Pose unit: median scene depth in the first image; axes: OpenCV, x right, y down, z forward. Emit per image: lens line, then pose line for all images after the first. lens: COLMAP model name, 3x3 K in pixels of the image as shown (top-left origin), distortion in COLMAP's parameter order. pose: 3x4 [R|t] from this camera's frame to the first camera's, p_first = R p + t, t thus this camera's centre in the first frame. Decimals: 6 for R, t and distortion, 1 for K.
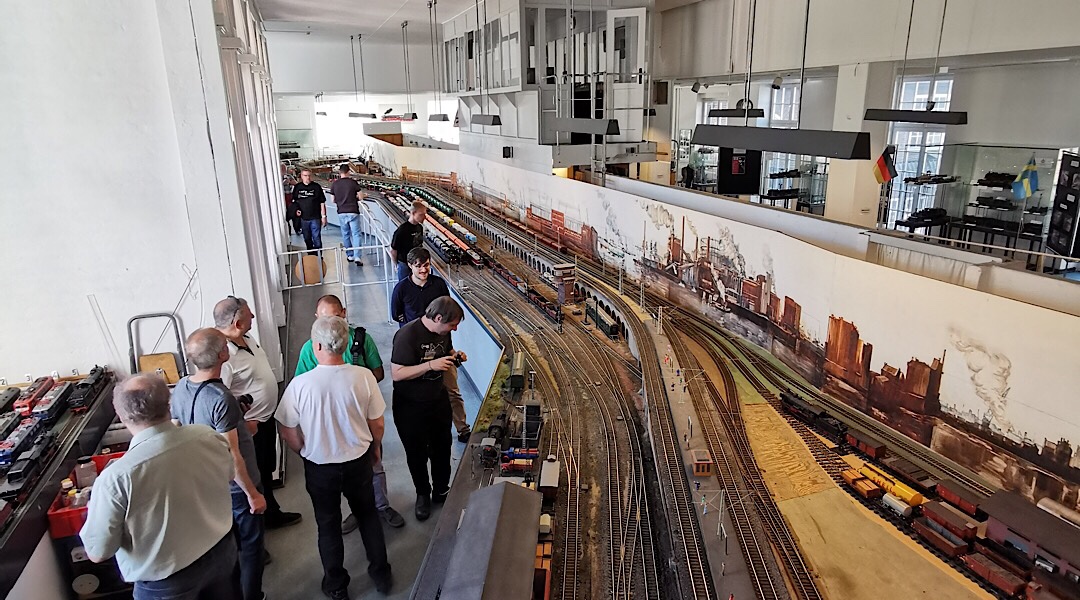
lens RADIAL K [[661.0, 0, 540.0], [0, 661.0, 300.0], [0, 0, 1]] dist [0.002459, 0.001130]
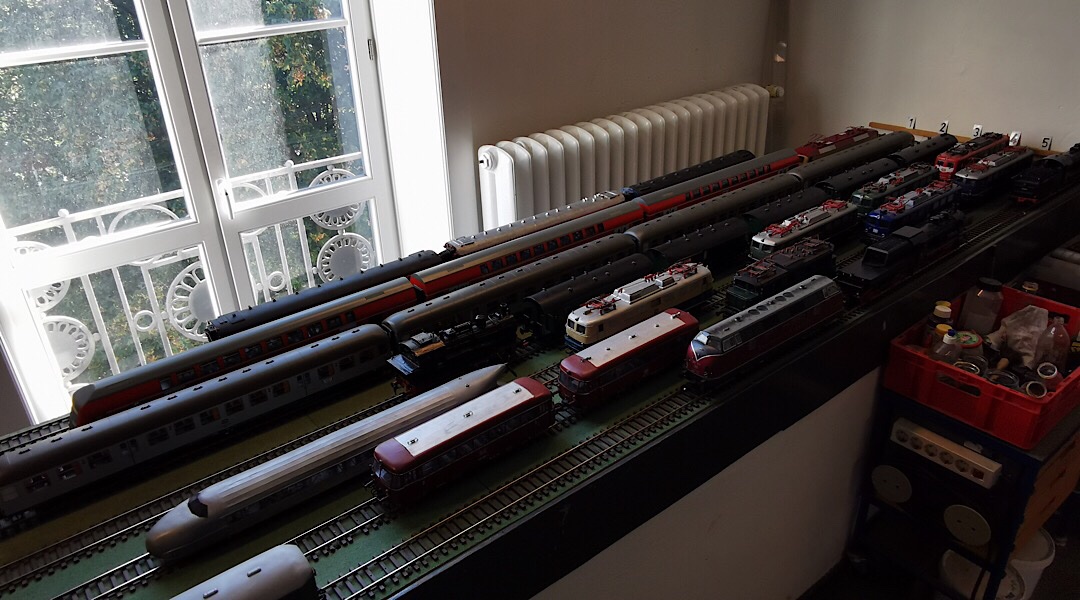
lens RADIAL K [[760.4, 0, 540.0], [0, 760.4, 300.0], [0, 0, 1]] dist [0.005787, 0.006593]
pose [[0.330990, 0.445371, -0.831919, -0.273333], [-0.239773, 0.892371, 0.382338, 0.098023], [0.912663, 0.072921, 0.402154, 0.397761]]
